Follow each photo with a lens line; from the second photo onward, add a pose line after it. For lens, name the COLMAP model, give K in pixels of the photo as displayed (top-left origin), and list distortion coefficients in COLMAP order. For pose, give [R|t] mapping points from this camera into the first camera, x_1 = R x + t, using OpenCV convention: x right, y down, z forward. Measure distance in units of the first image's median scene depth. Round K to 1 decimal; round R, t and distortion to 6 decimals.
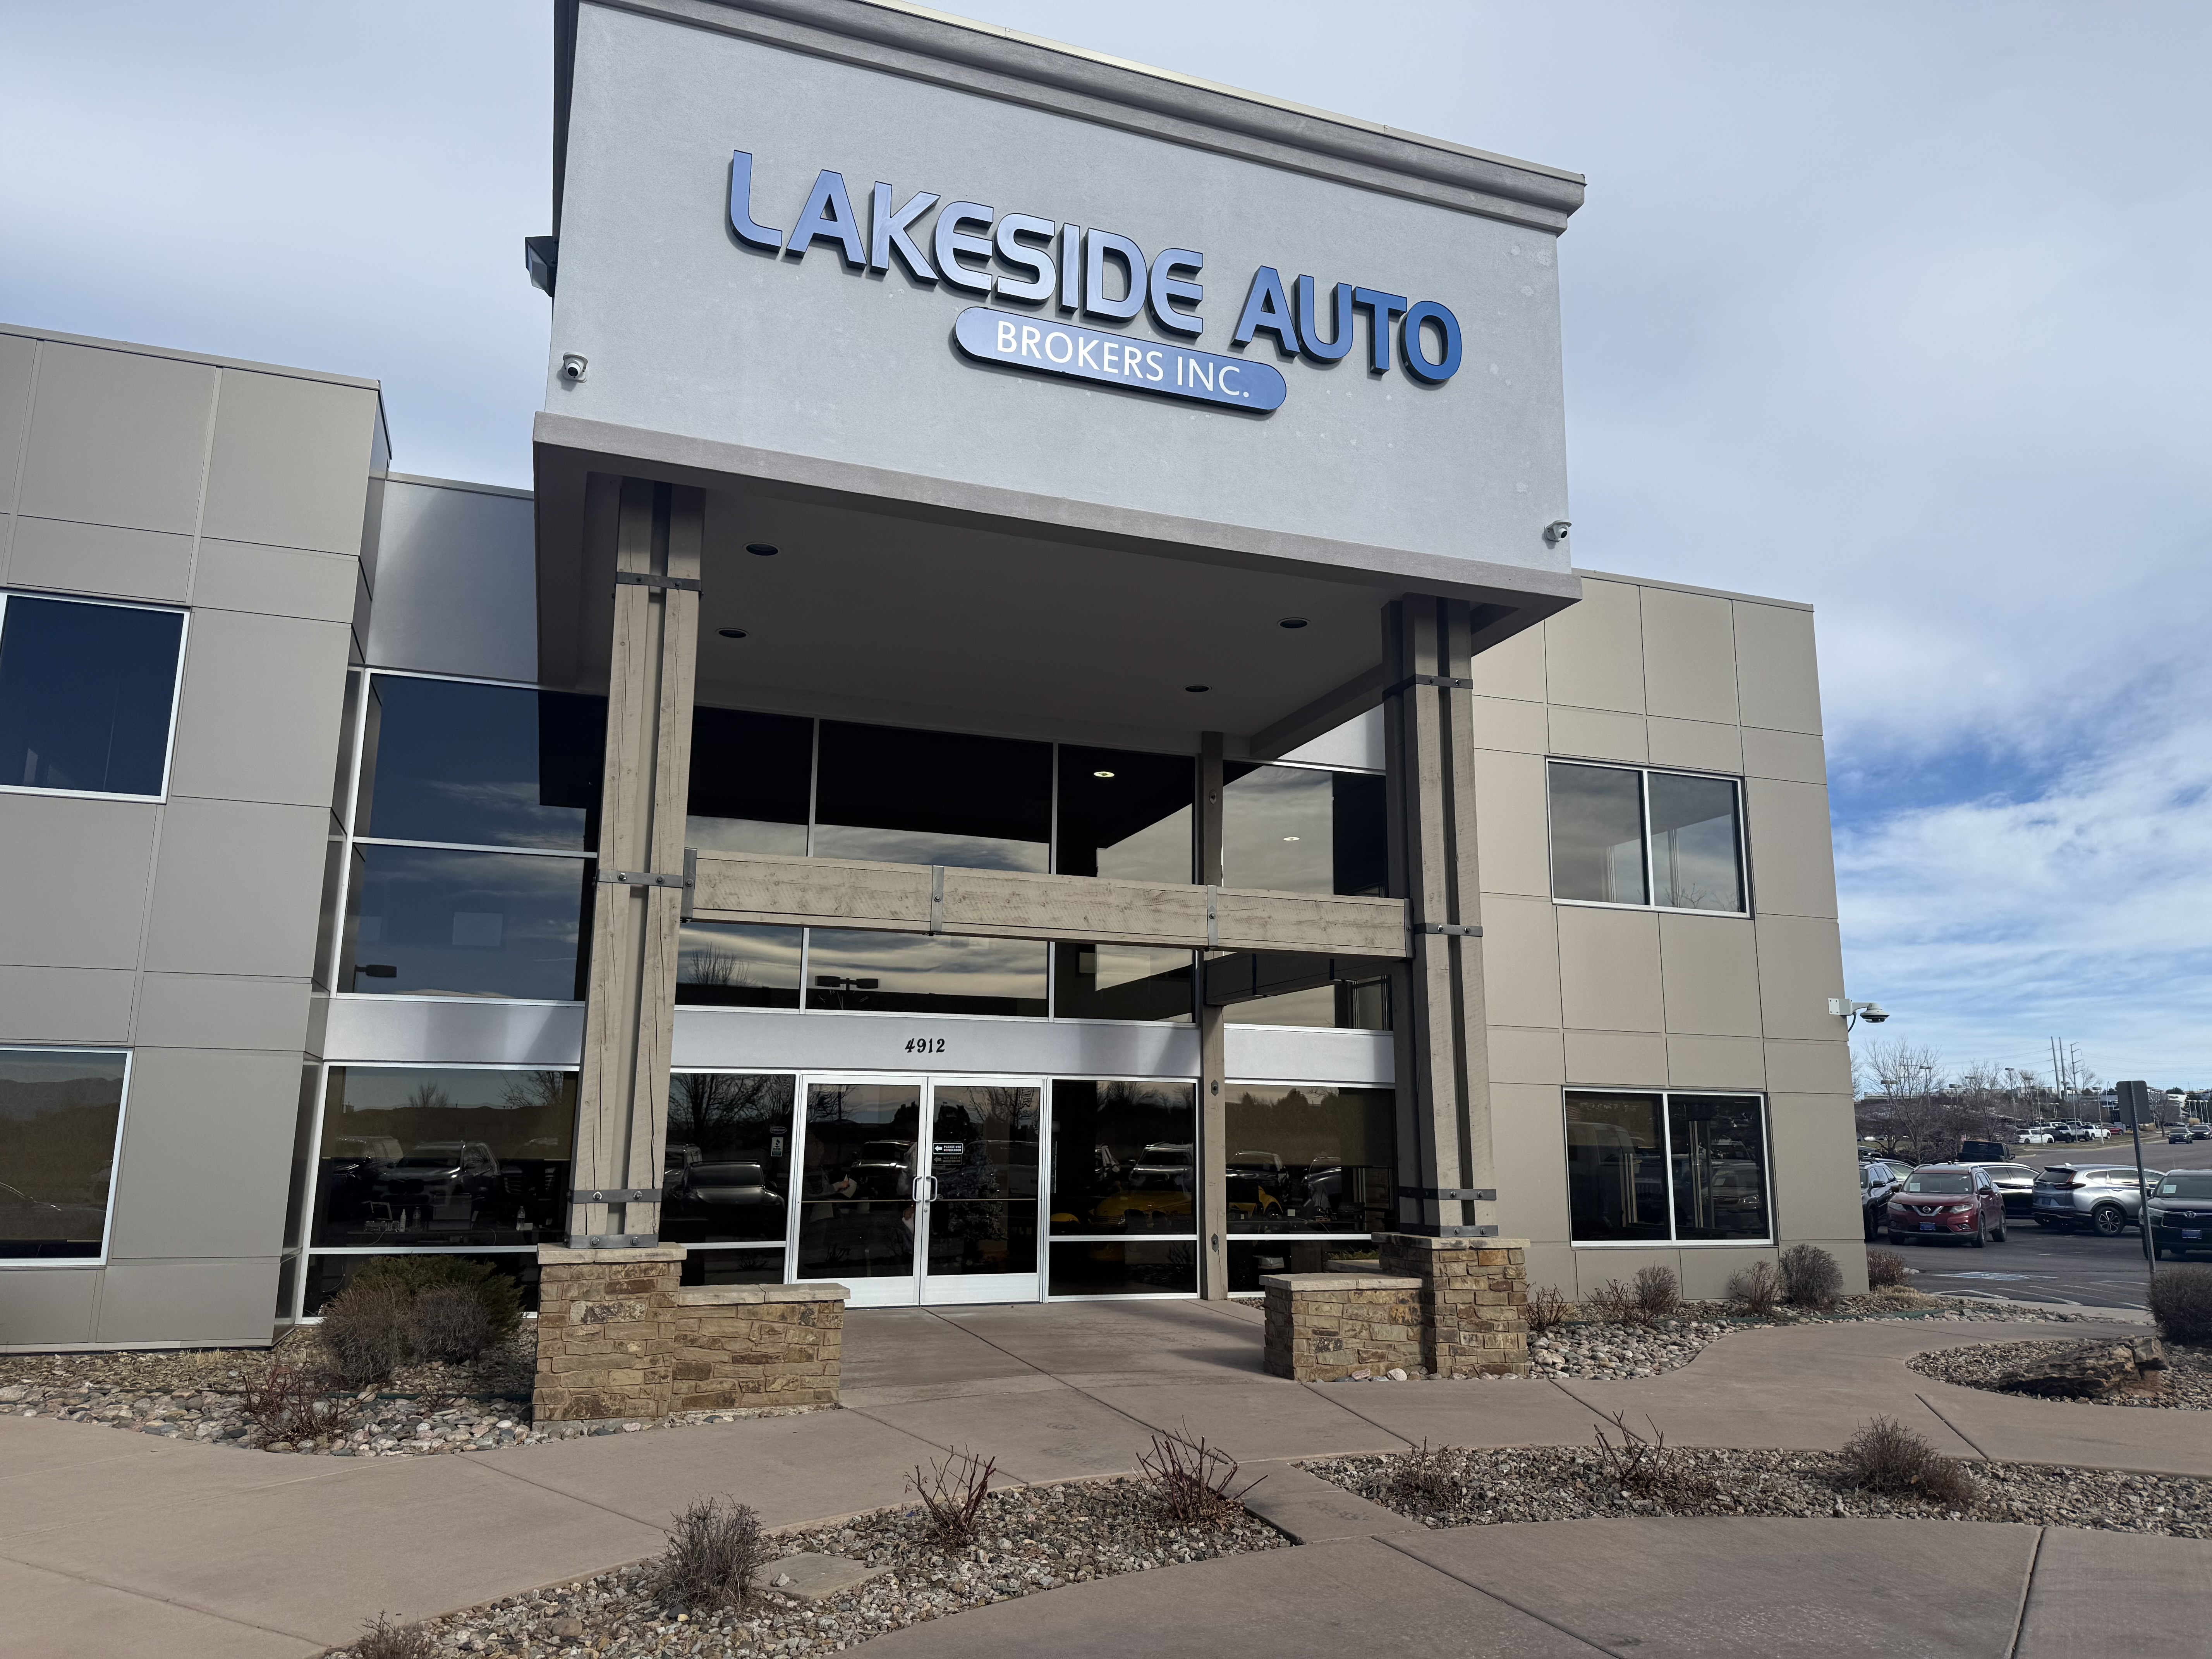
lens RADIAL K [[1504.4, 0, 1116.5], [0, 1504.4, 824.9], [0, 0, 1]] dist [0.077370, -0.091676]
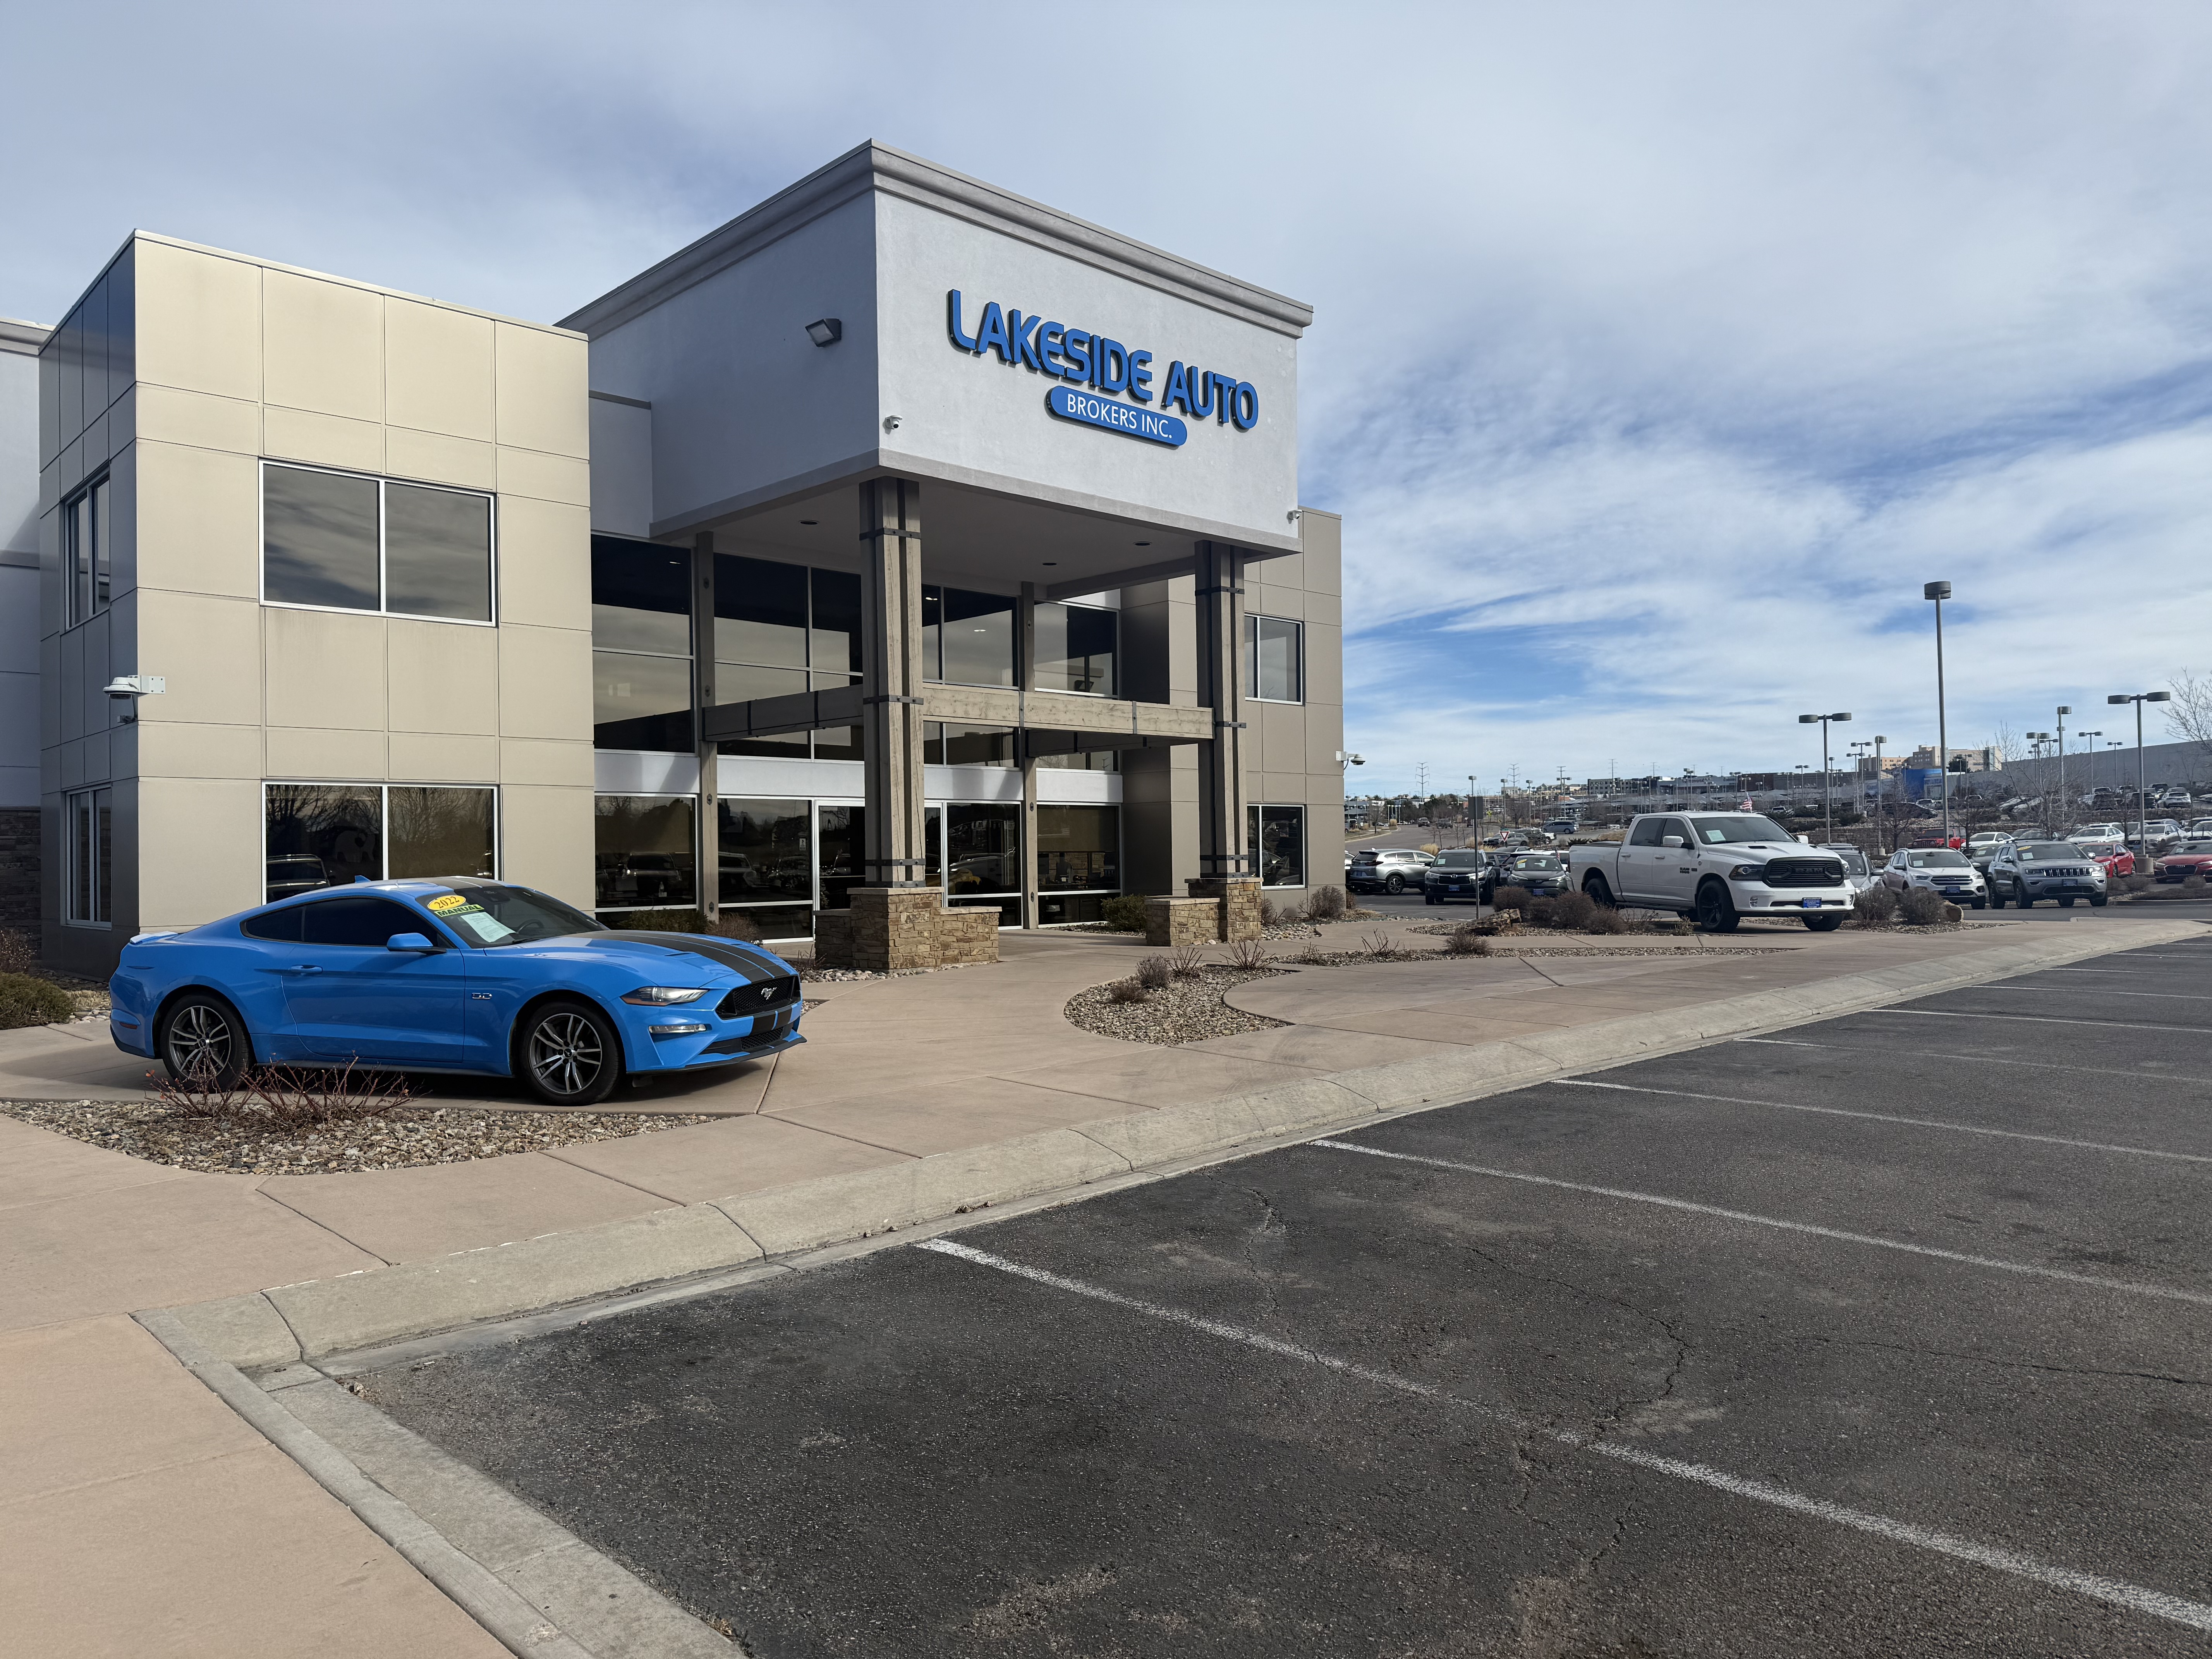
lens RADIAL K [[1504.4, 0, 1116.5], [0, 1504.4, 824.9], [0, 0, 1]] dist [0.077370, -0.091676]
pose [[0.909704, -0.013754, 0.415029, -0.719214], [-0.063767, 0.982970, 0.172347, -0.127122], [-0.410332, -0.183250, 0.893335, -0.683133]]
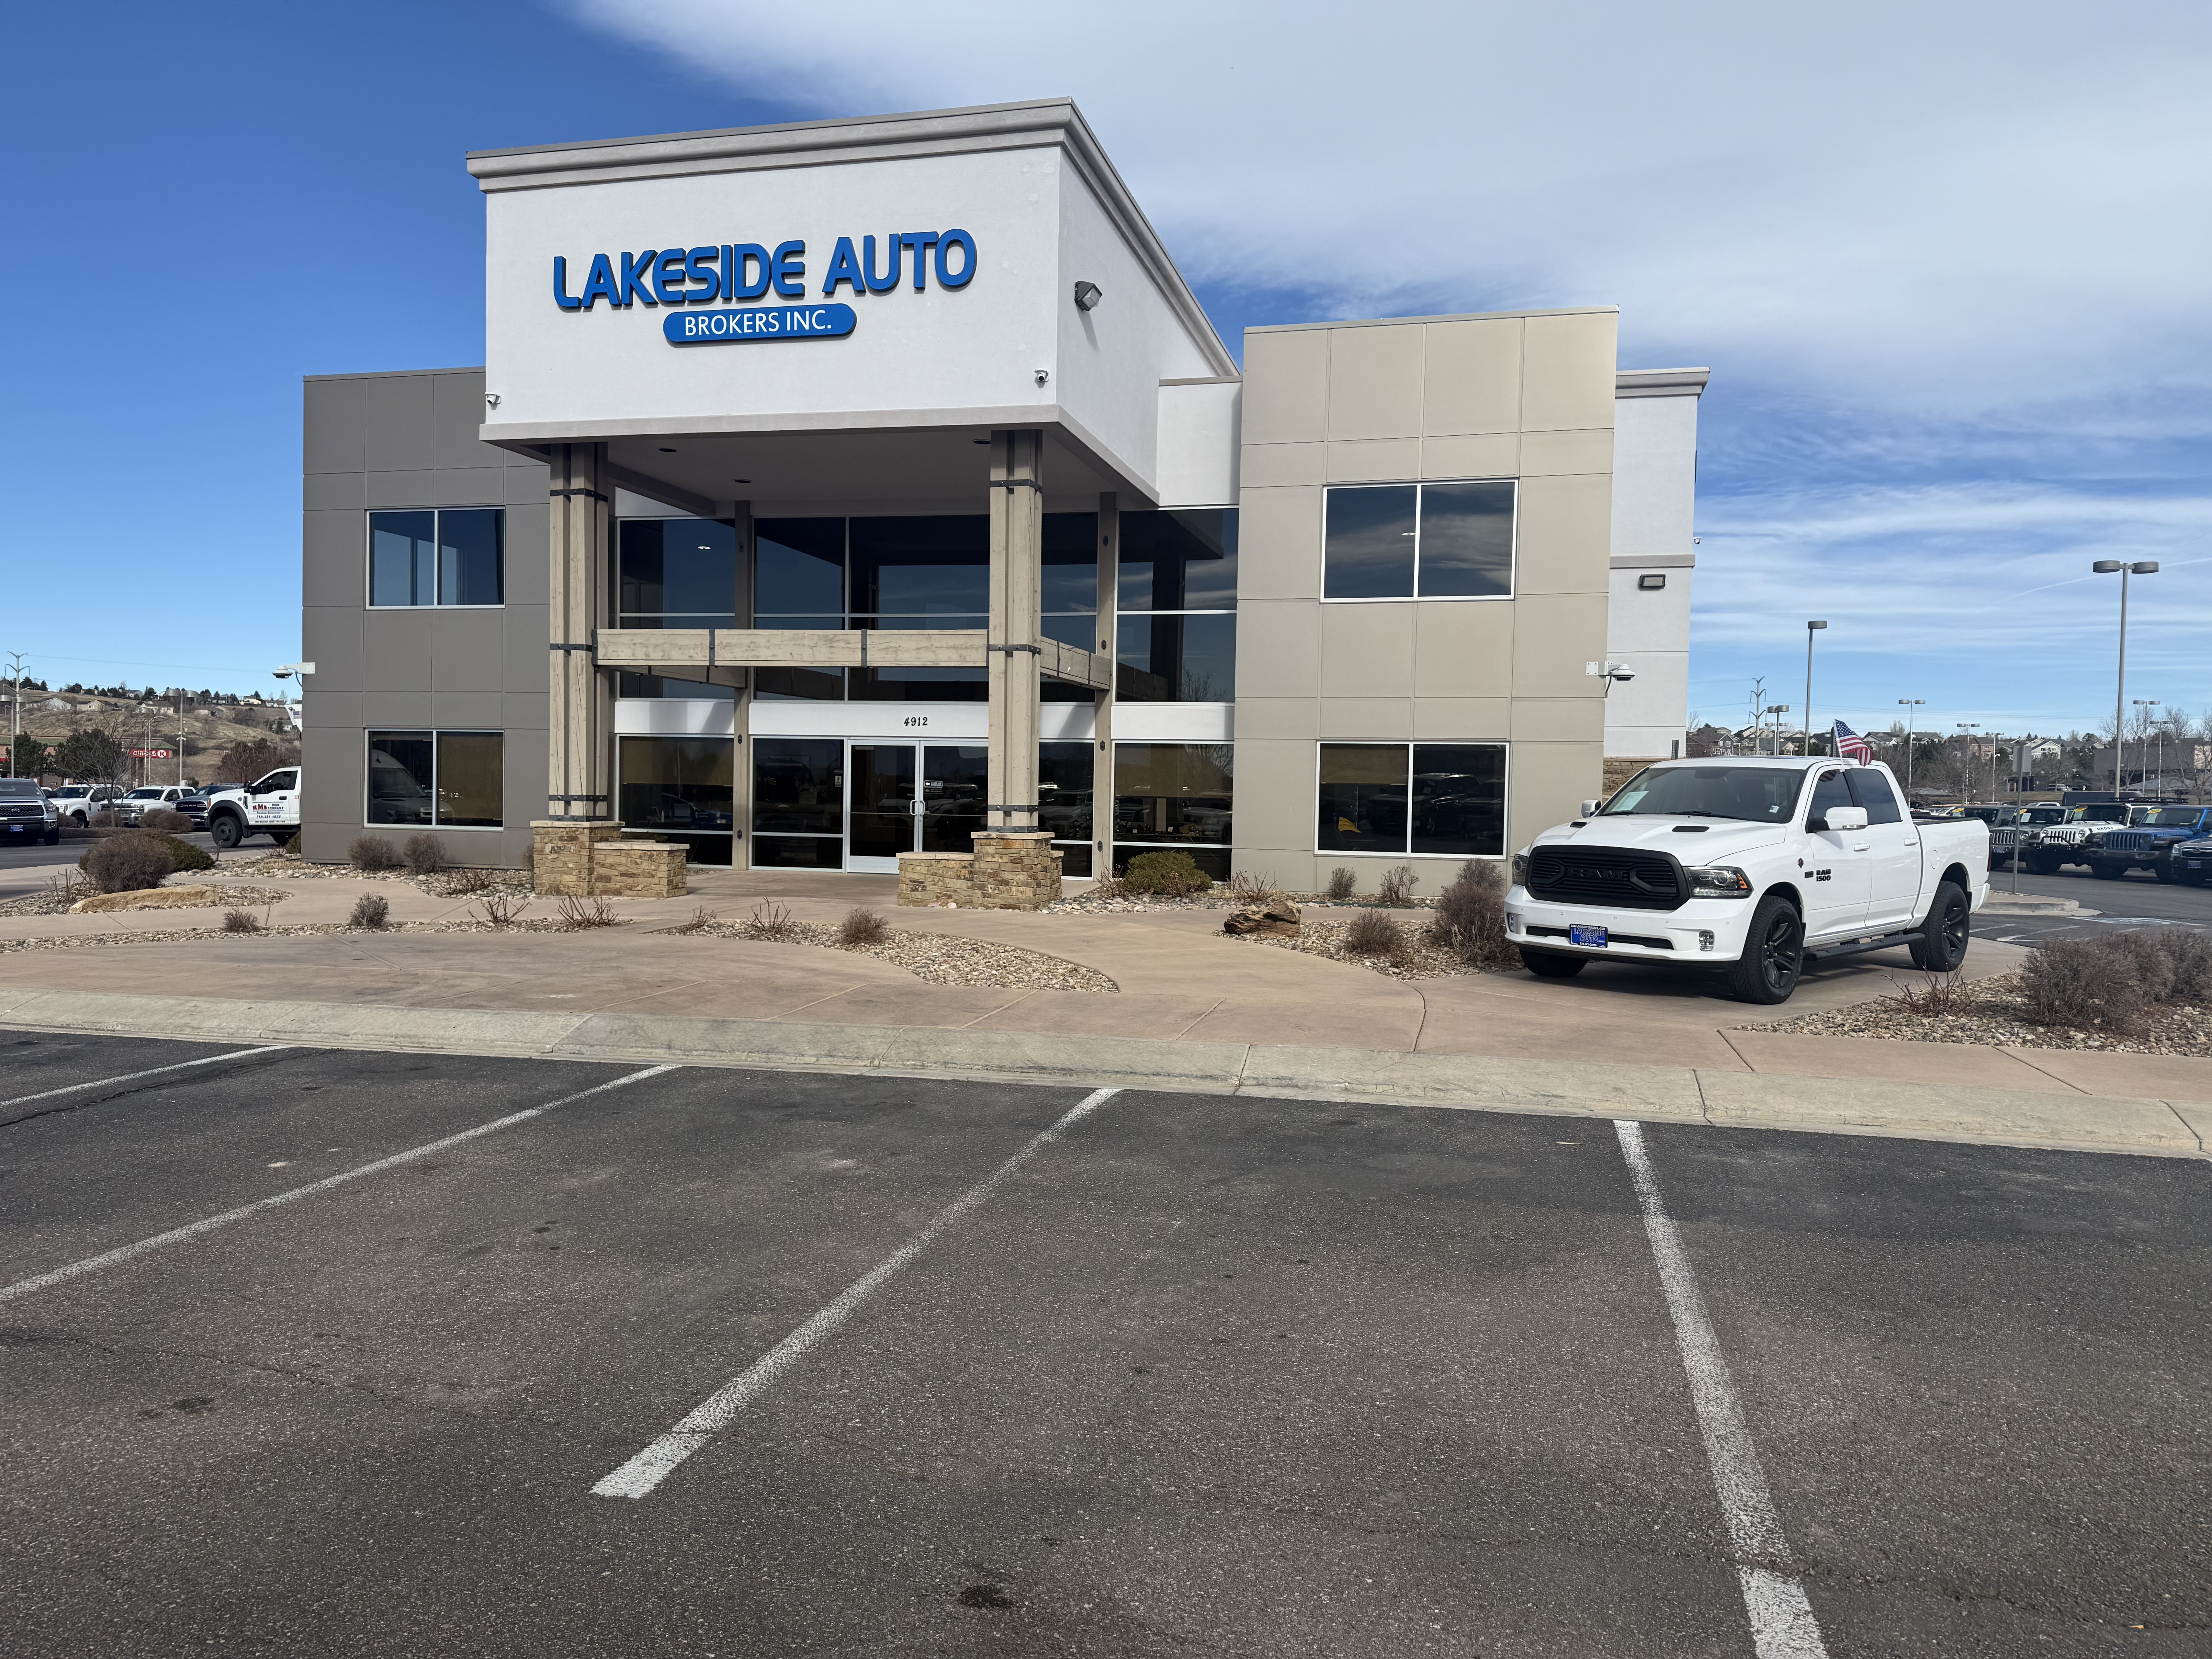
lens RADIAL K [[1487.9, 0, 1196.6], [0, 1487.9, 816.7], [0, 0, 1]] dist [0.005182, -0.031372]
pose [[0.854154, 0.015610, -0.519786, 1.219088], [0.099145, 0.976326, 0.192245, -0.036016], [0.510481, -0.215741, 0.832385, -0.237814]]
